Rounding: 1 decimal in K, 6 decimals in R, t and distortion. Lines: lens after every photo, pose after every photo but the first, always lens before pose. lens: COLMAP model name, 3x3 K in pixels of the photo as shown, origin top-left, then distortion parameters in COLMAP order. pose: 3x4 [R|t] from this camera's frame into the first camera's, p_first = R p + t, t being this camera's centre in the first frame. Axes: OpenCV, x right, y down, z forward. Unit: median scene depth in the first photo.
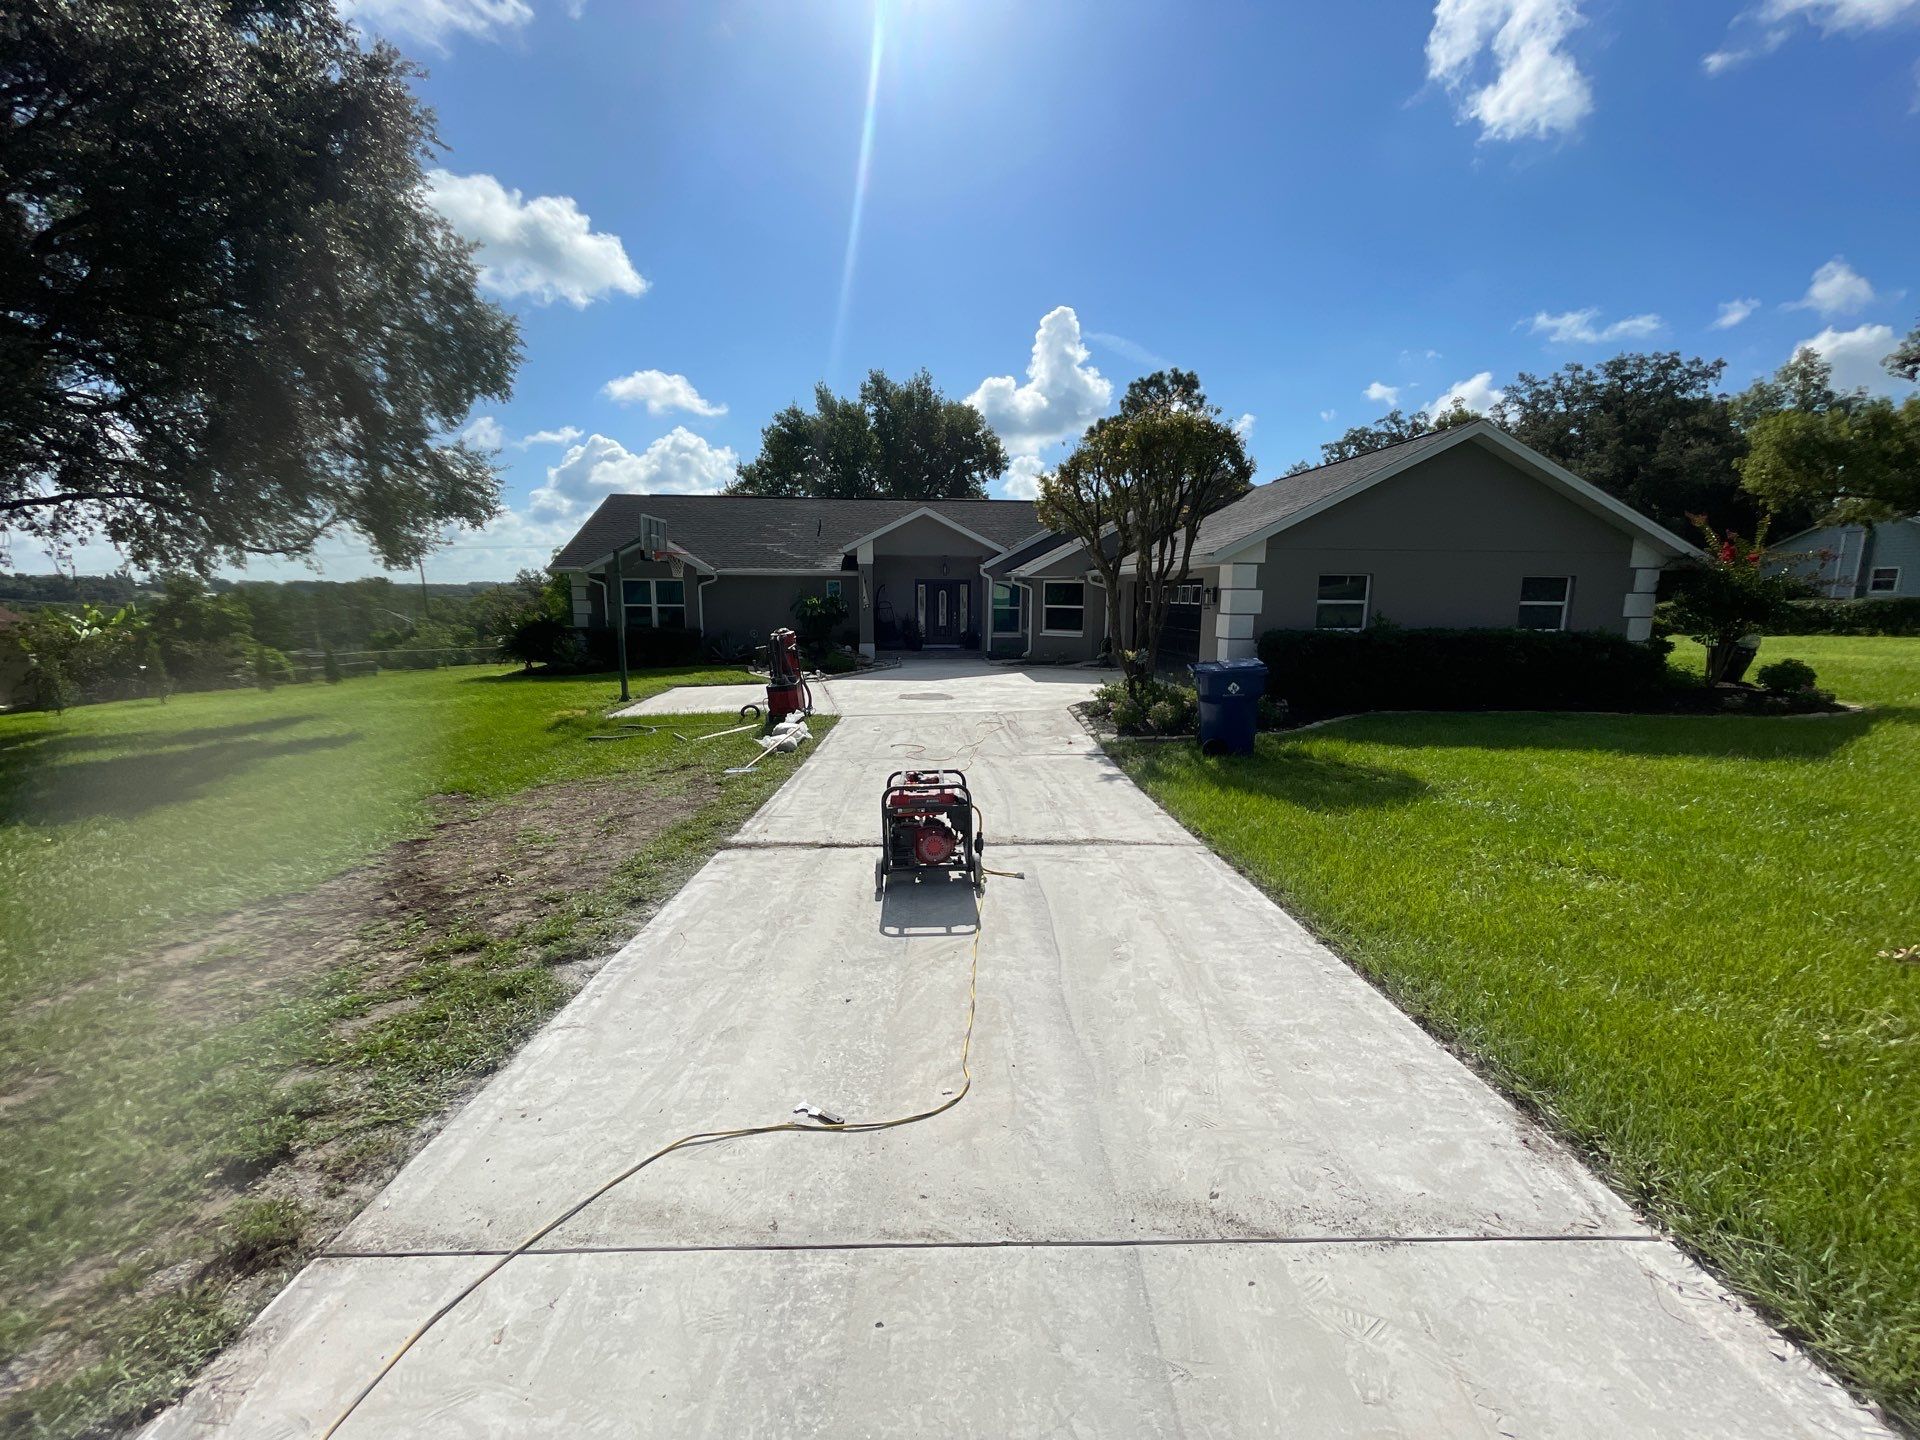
lens RADIAL K [[785.6, 0, 960.0], [0, 785.6, 720.0], [0, 0, 1]] dist [0.000652, 0.000259]
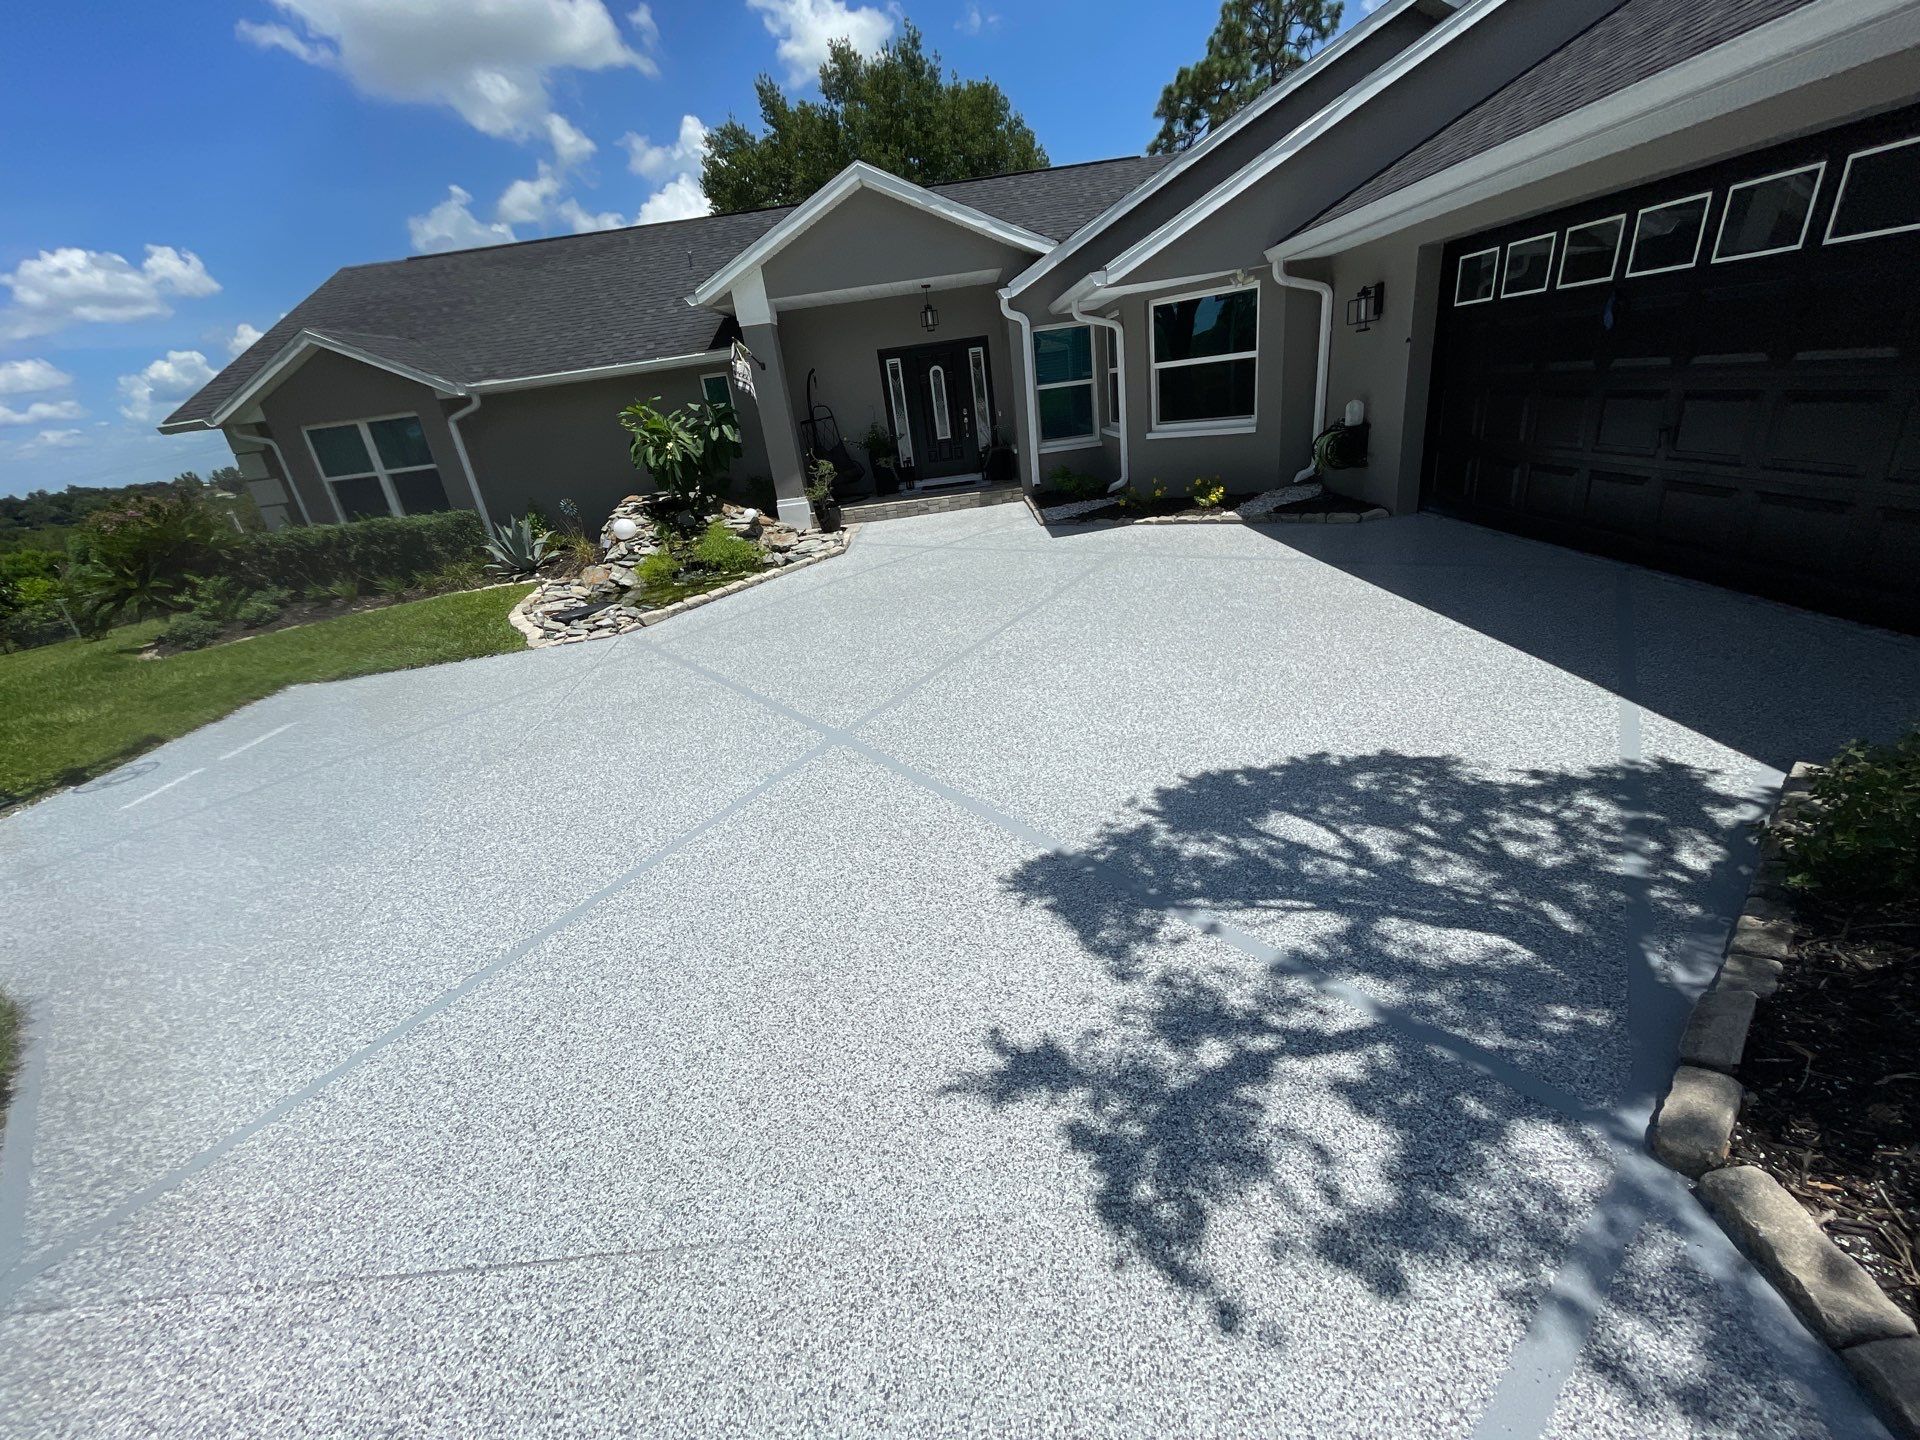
lens RADIAL K [[785.6, 0, 960.0], [0, 785.6, 720.0], [0, 0, 1]] dist [0.000652, 0.000259]
pose [[0.990233, -0.092146, -0.104635, 0.027648], [0.114384, 0.966021, 0.231774, -0.064947], [0.079723, -0.241479, 0.967126, 0.490488]]
